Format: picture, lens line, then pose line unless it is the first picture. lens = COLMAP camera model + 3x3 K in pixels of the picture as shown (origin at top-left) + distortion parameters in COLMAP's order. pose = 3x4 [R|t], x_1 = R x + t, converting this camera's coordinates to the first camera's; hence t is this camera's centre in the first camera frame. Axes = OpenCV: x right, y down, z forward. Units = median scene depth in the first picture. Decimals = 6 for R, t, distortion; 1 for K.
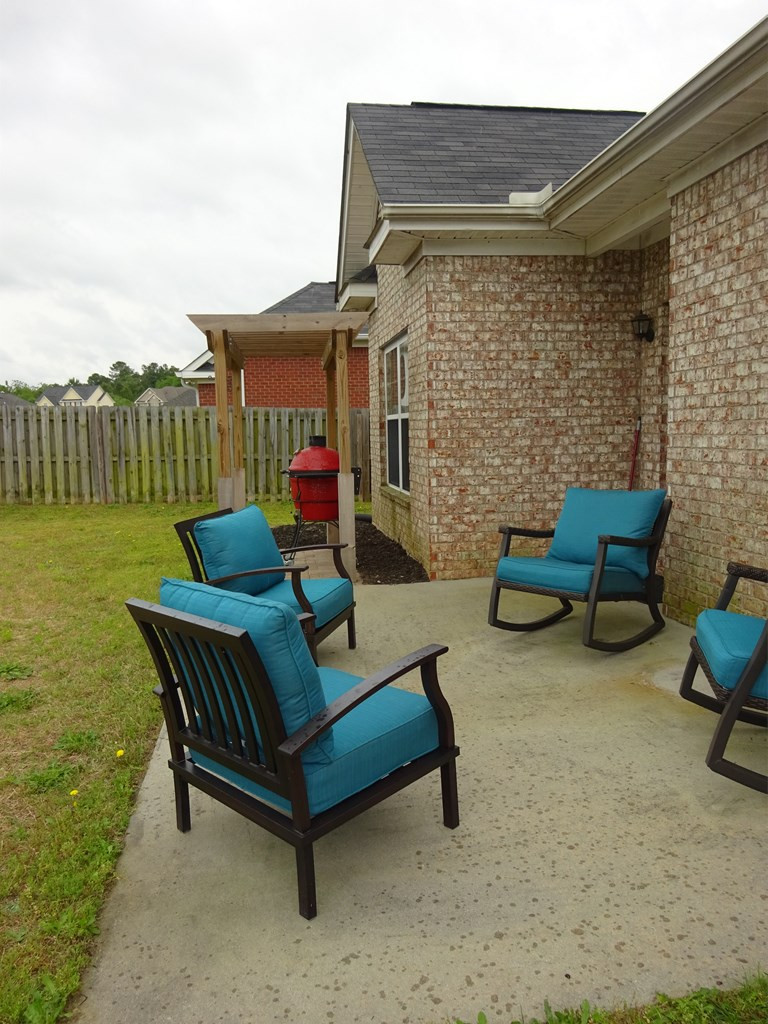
lens RADIAL K [[747.6, 0, 384.0], [0, 747.6, 512.0], [0, 0, 1]] dist [-0.001396, -0.013683]
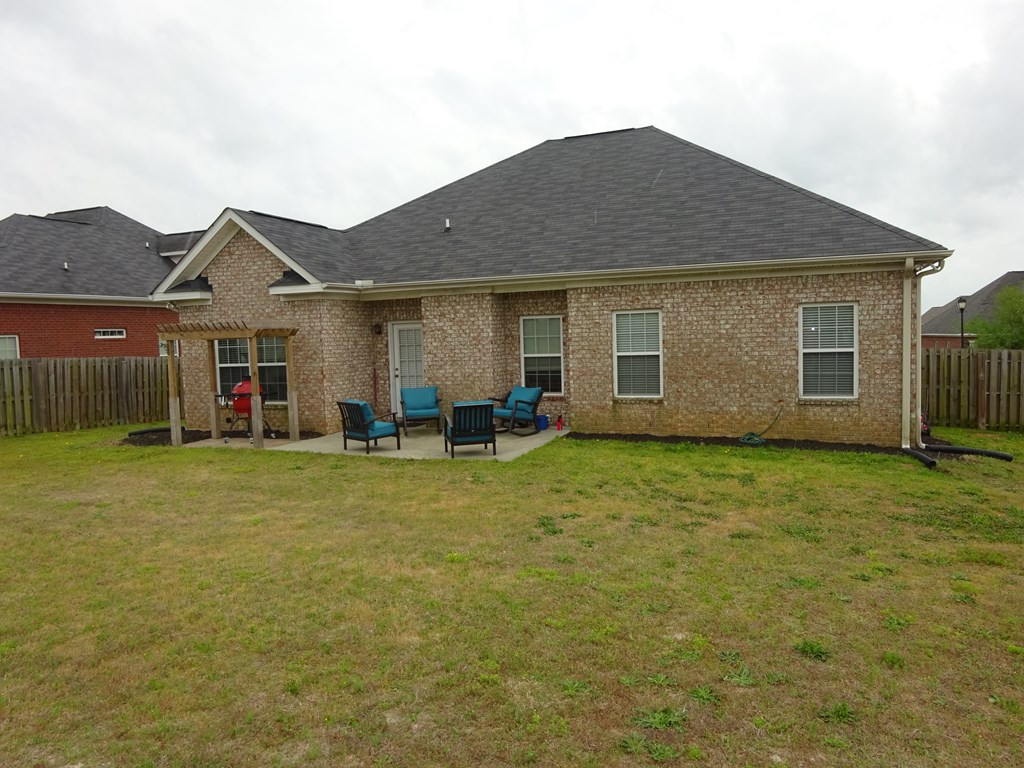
lens RADIAL K [[747.6, 0, 507.8], [0, 747.6, 380.0], [0, 0, 1]] dist [-0.001396, -0.013683]
pose [[0.508429, -0.037817, 0.860273, -1.702190], [0.113490, 0.993263, -0.023411, 0.042945], [-0.853592, 0.109535, 0.509296, -0.710460]]
